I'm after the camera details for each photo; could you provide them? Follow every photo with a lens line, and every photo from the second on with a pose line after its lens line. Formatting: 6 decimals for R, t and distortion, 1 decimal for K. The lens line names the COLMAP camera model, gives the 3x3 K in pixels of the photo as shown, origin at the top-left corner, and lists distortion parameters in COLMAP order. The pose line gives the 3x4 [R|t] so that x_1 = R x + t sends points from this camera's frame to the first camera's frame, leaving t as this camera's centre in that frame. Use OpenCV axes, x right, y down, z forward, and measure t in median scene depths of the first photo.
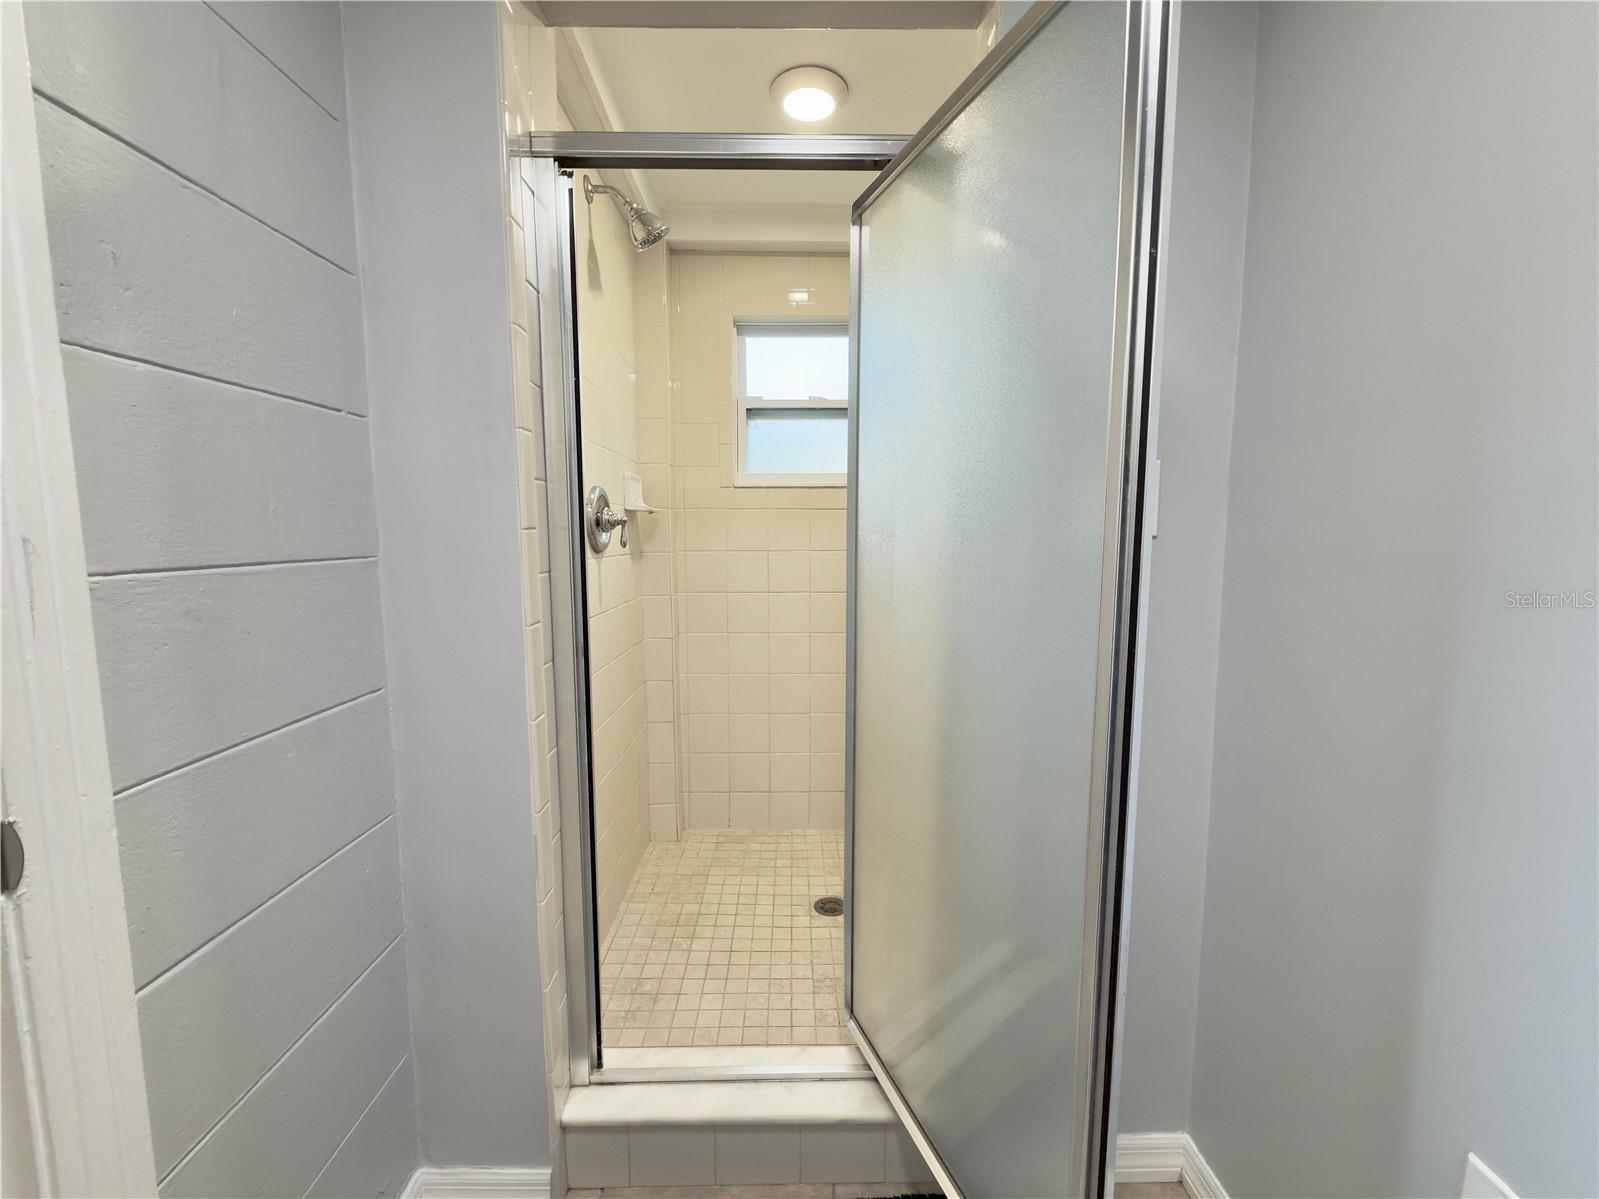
lens RADIAL K [[640.6, 0, 796.7], [0, 640.6, 598.1], [0, 0, 1]] dist [-0.000351, 0.000009]
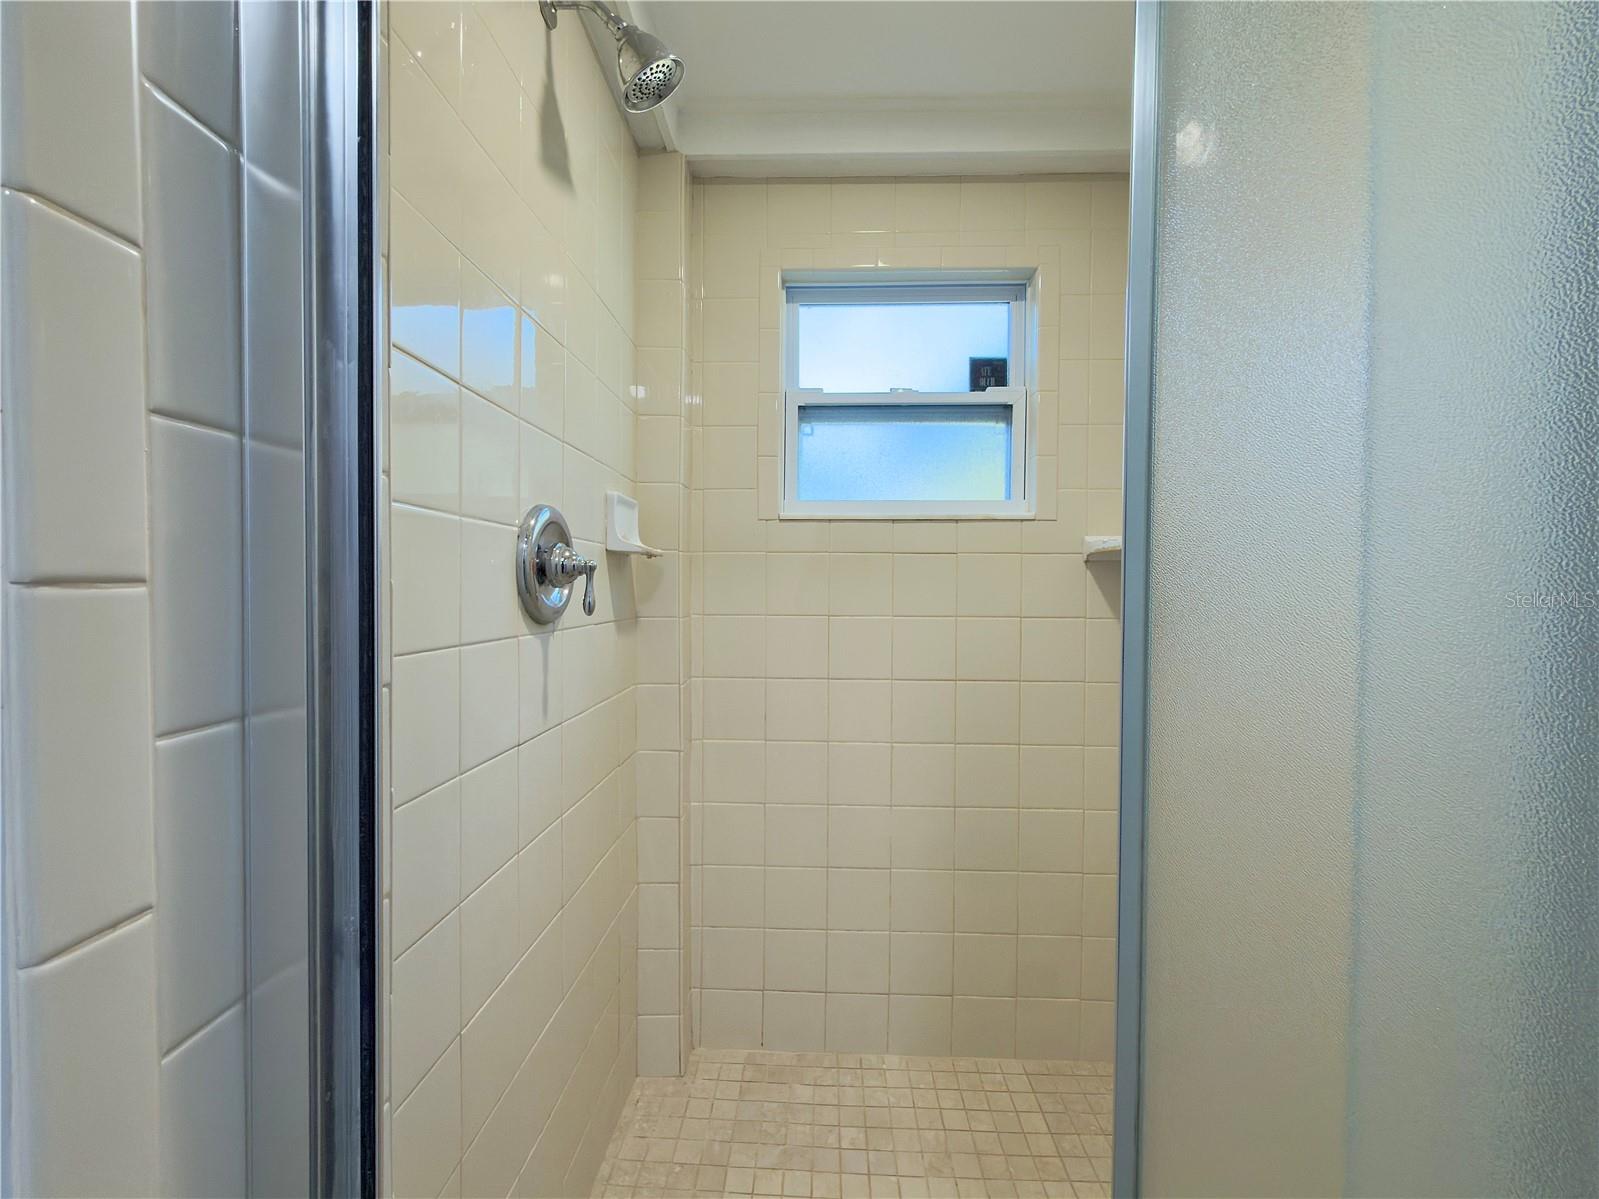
lens RADIAL K [[640.6, 0, 801.8], [0, 640.6, 597.3], [0, 0, 1]] dist [-0.000351, 0.000009]
pose [[0.999383, 0.009980, -0.033670, -0.051223], [-0.012689, 0.996616, -0.081209, -0.039700], [0.032746, 0.081586, 0.996128, 0.348306]]
